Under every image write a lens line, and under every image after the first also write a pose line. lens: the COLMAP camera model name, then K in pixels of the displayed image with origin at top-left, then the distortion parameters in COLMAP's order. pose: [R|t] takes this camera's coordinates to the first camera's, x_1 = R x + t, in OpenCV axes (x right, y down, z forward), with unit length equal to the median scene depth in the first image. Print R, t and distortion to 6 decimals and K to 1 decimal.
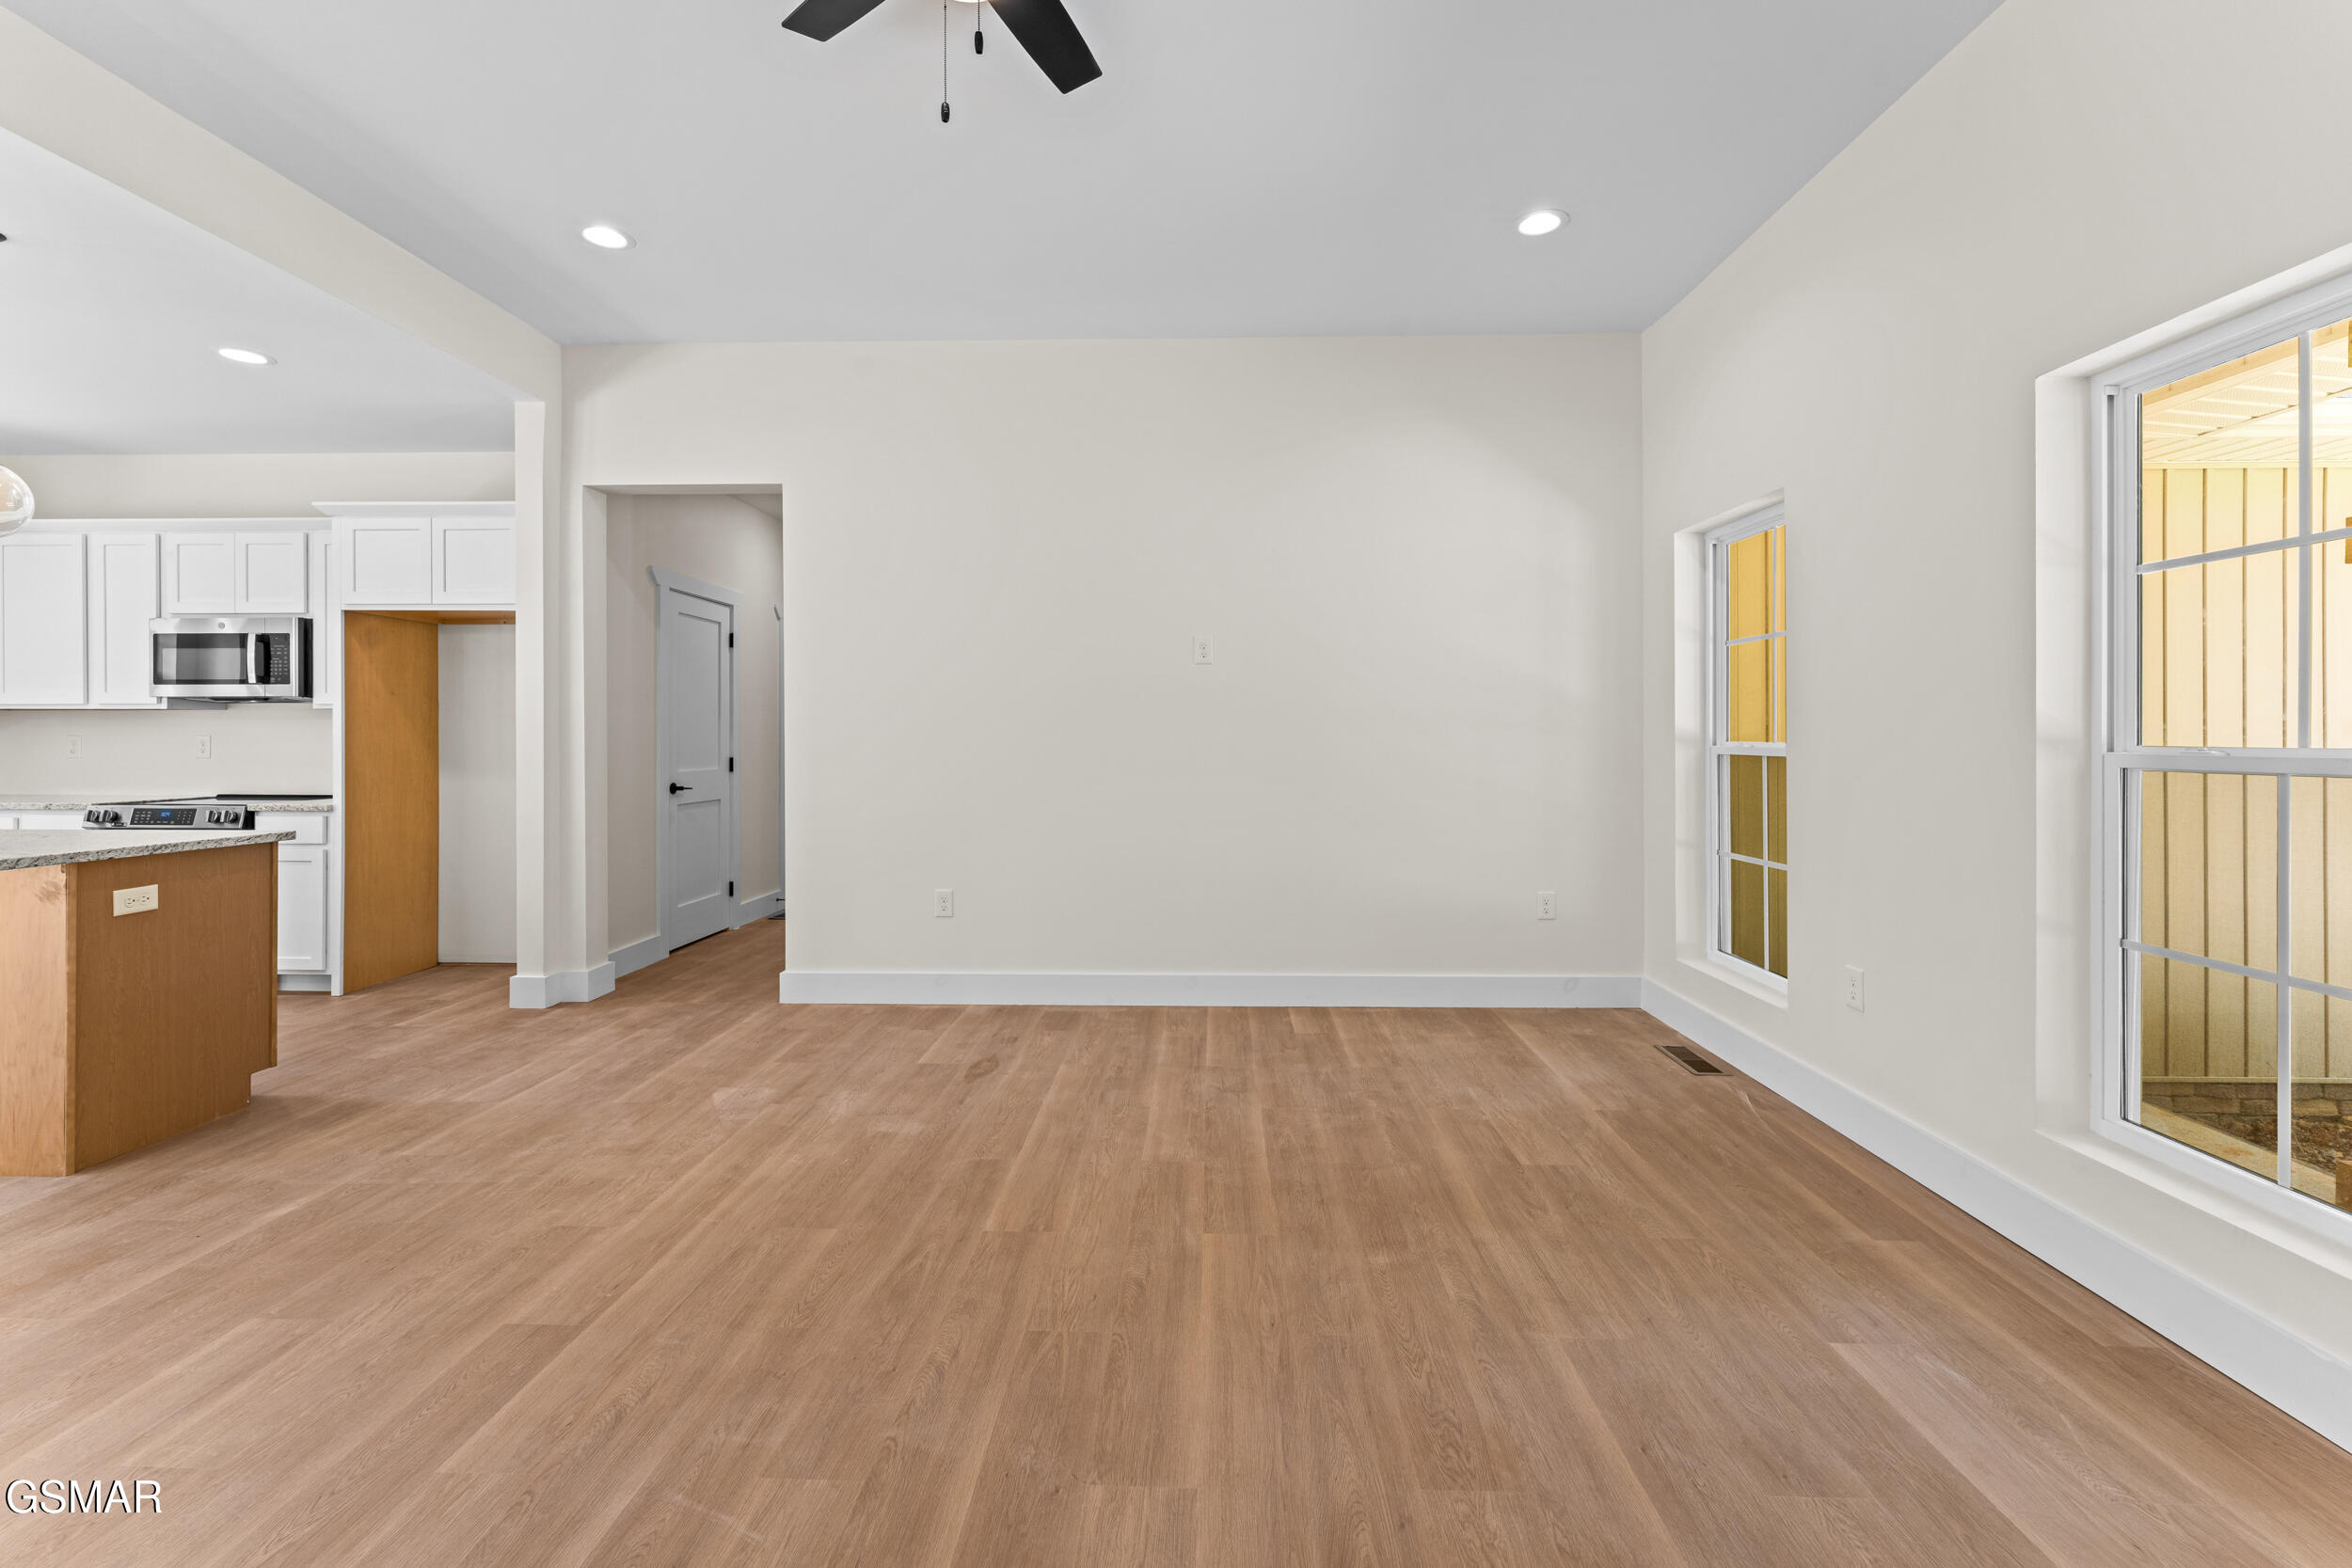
lens RADIAL K [[970.8, 0, 1177.6], [0, 970.8, 734.8], [0, 0, 1]] dist [0.000468, -0.000295]
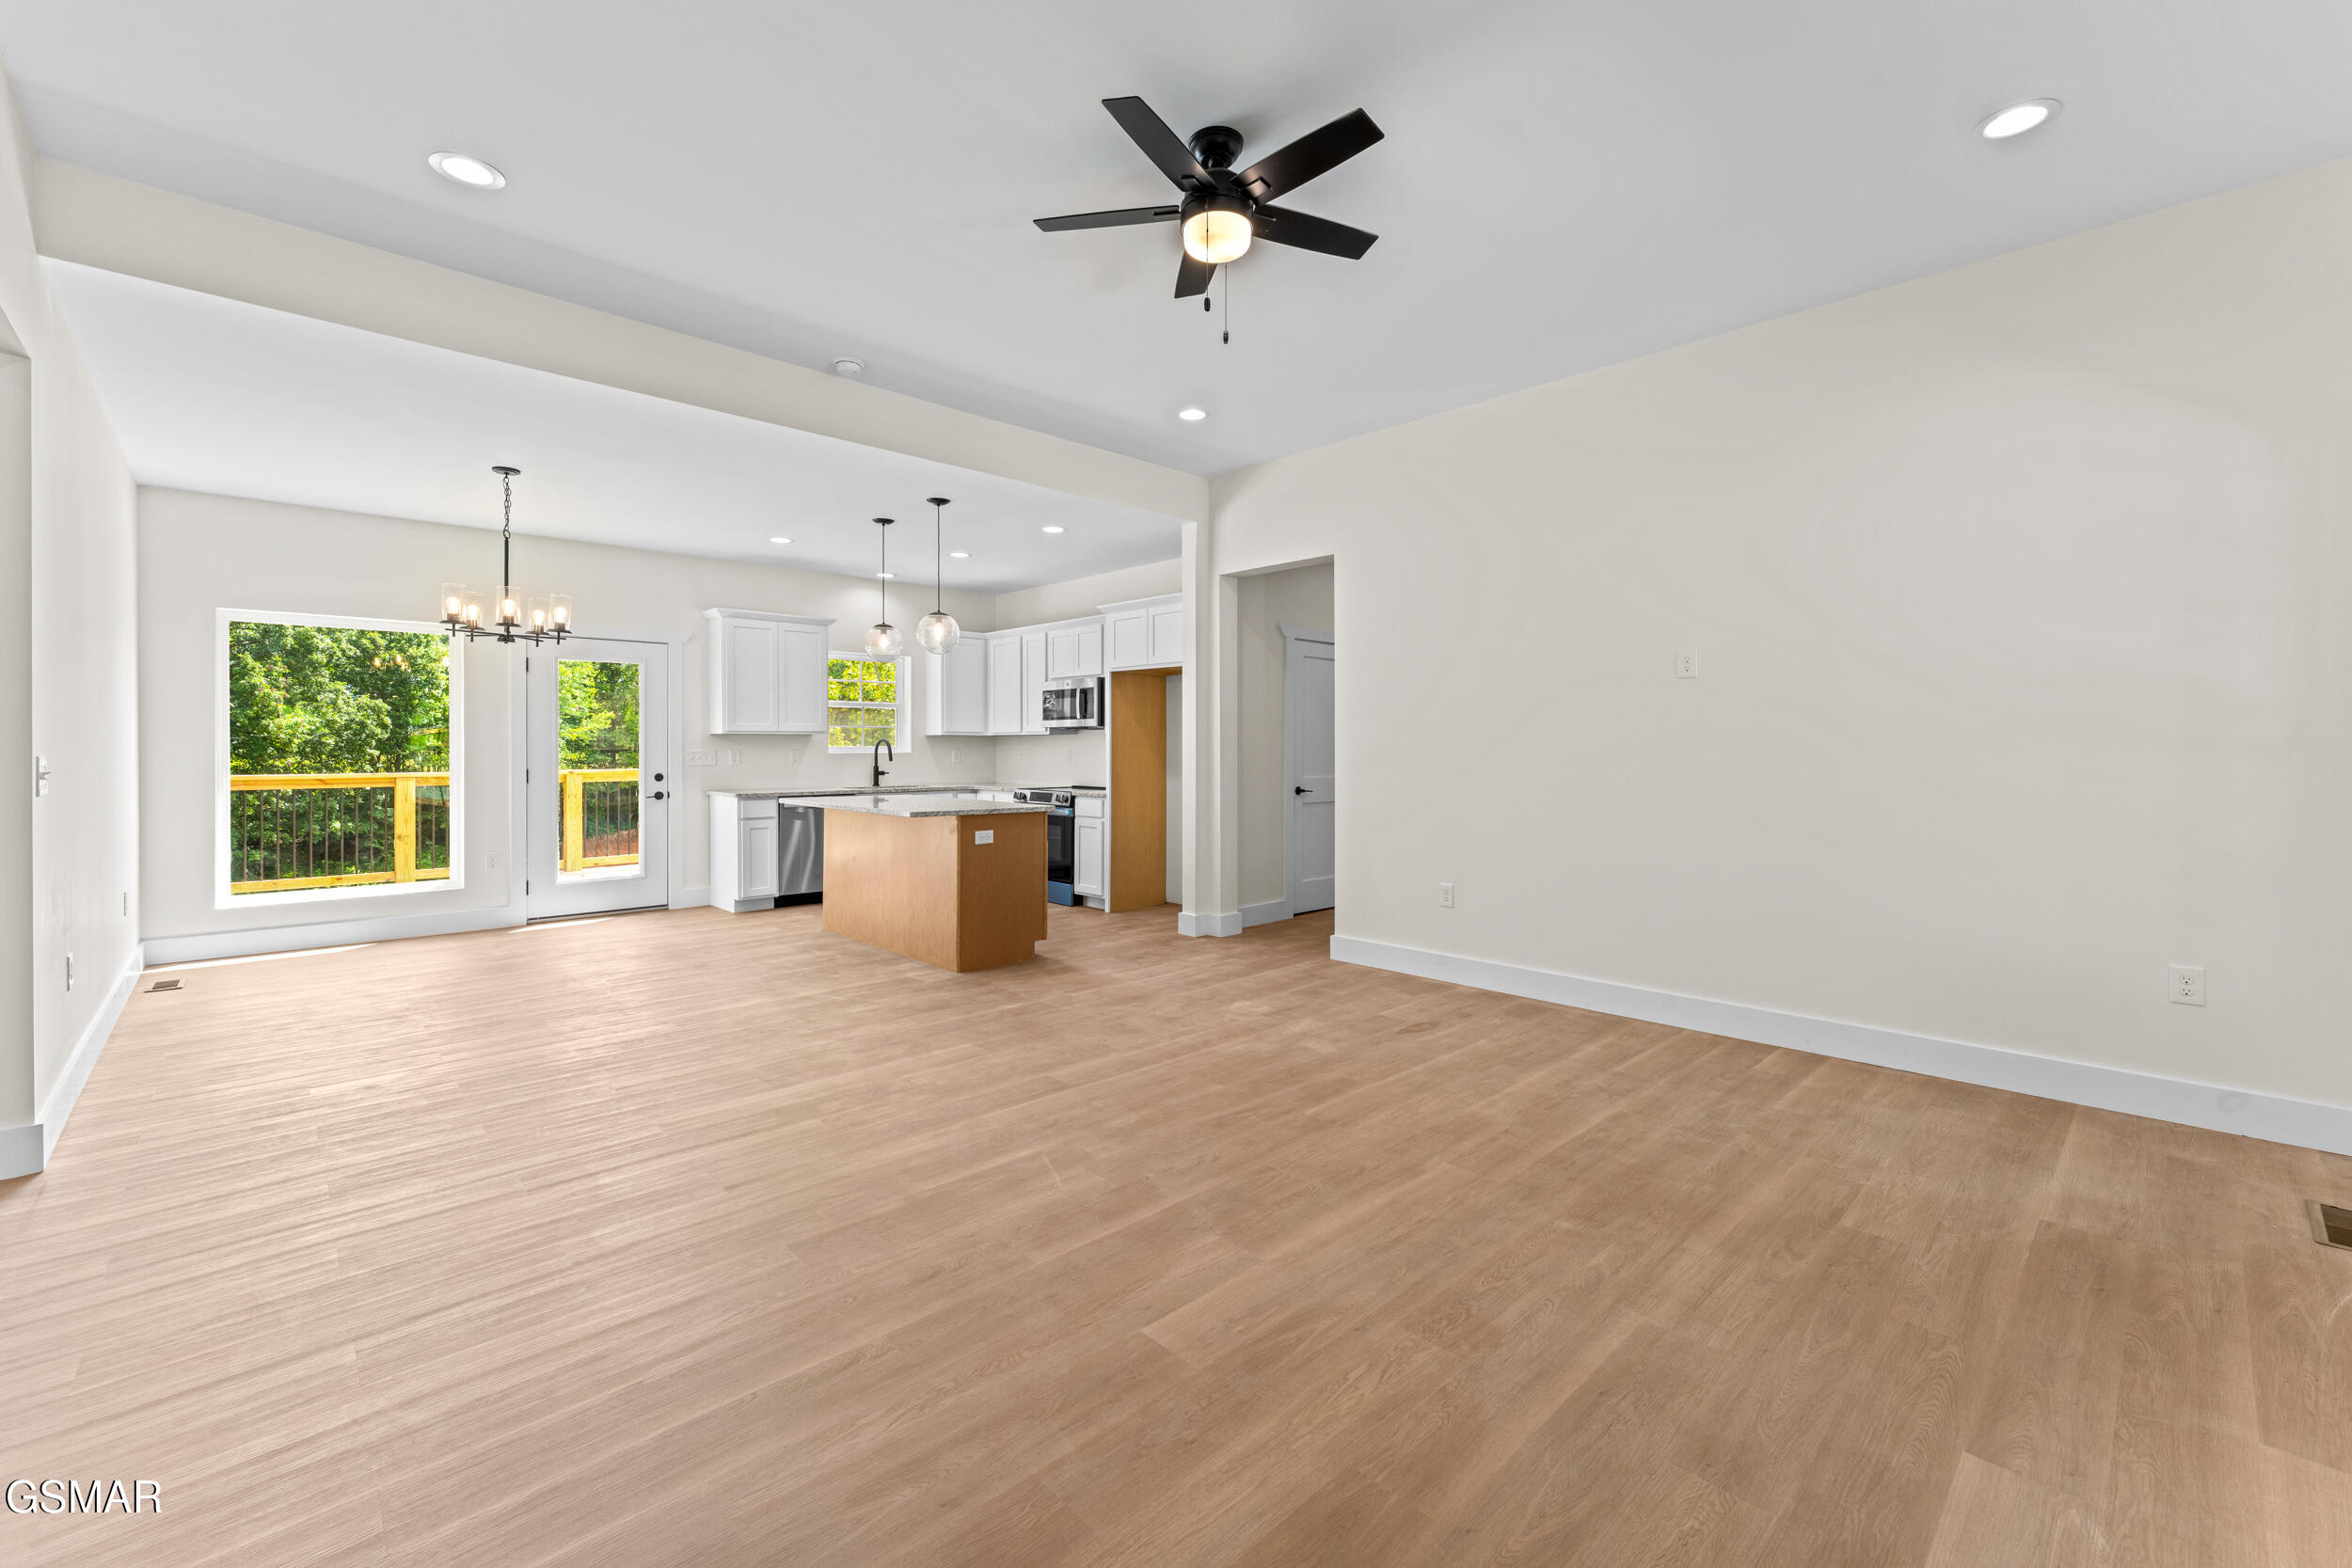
lens RADIAL K [[966.9, 0, 1173.7], [0, 966.9, 750.2], [0, 0, 1]] dist [-0.001417, -0.000370]
pose [[0.707021, 0.001313, -0.707191, 0.424656], [0.000377, 0.999997, 0.002234, -0.003749], [0.707192, -0.001846, 0.707019, -0.063034]]
